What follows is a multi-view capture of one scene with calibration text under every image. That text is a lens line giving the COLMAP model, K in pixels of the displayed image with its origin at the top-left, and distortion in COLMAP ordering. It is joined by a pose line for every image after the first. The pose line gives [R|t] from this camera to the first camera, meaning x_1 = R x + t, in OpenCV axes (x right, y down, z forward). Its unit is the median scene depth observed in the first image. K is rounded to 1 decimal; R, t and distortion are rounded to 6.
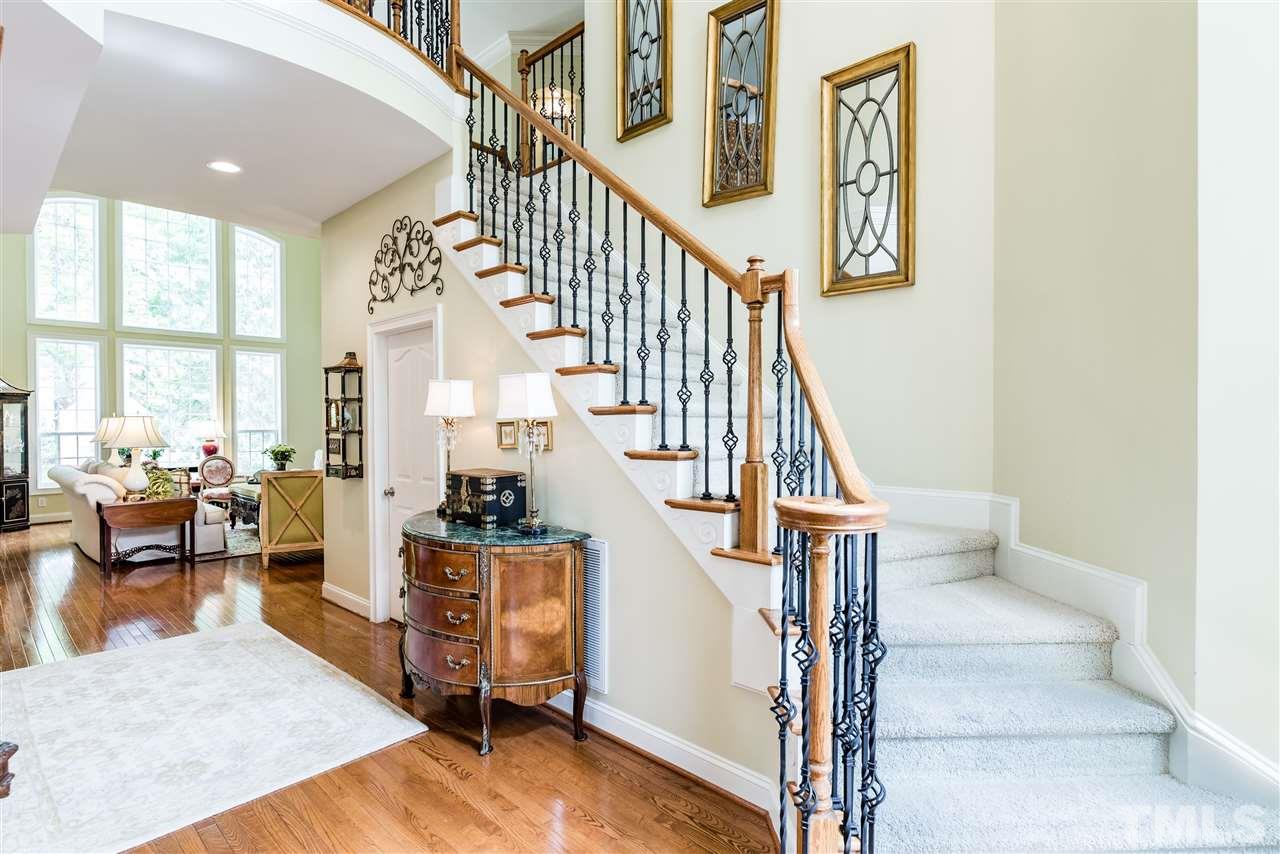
lens RADIAL K [[619.1, 0, 630.4], [0, 619.1, 427.5], [0, 0, 1]] dist [0.000686, -0.000209]
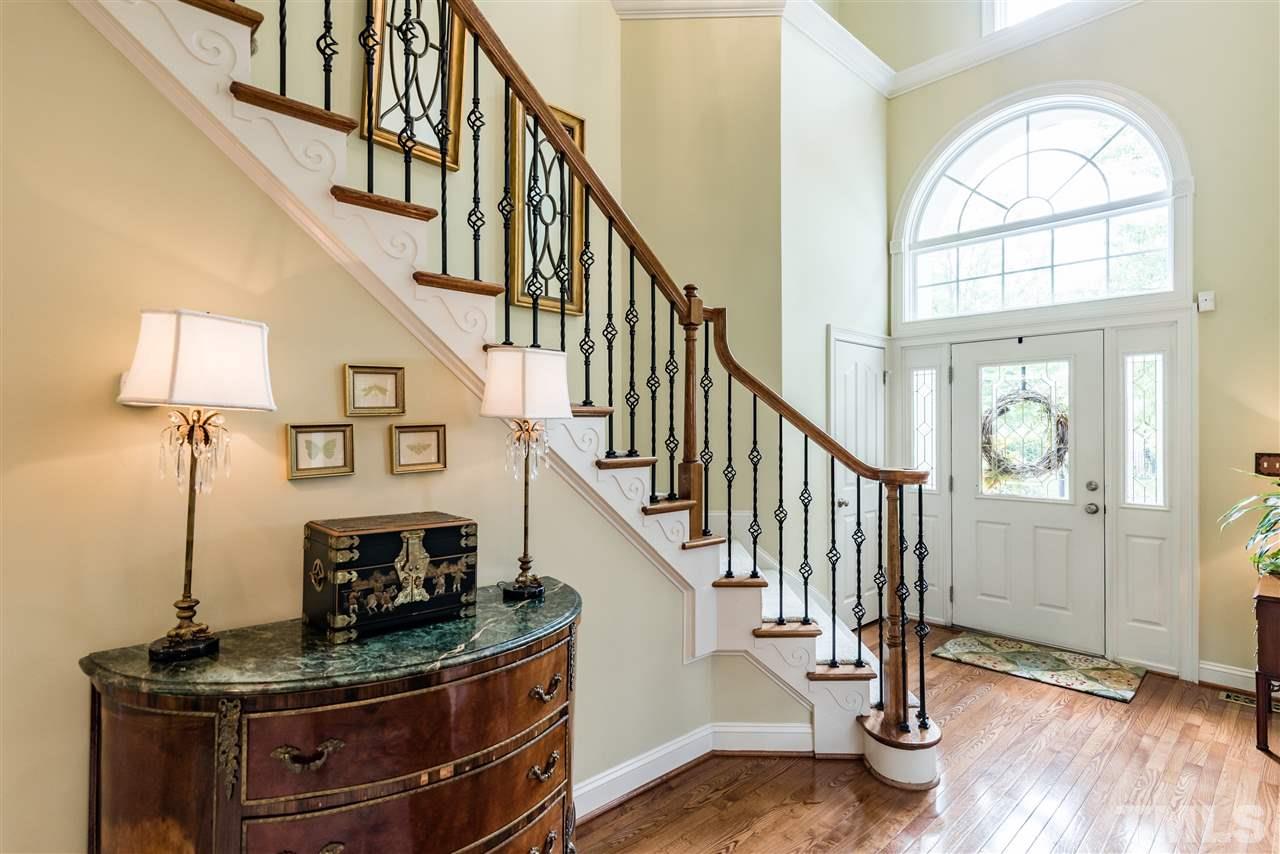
lens RADIAL K [[630.0, 0, 636.8], [0, 630.0, 434.6], [0, 0, 1]] dist [0.001269, 0.000104]
pose [[0.083988, 0.000043, 0.996467, -0.927217], [0.017524, 0.999845, -0.001521, 0.004994], [-0.996313, 0.017590, 0.083974, 0.947950]]
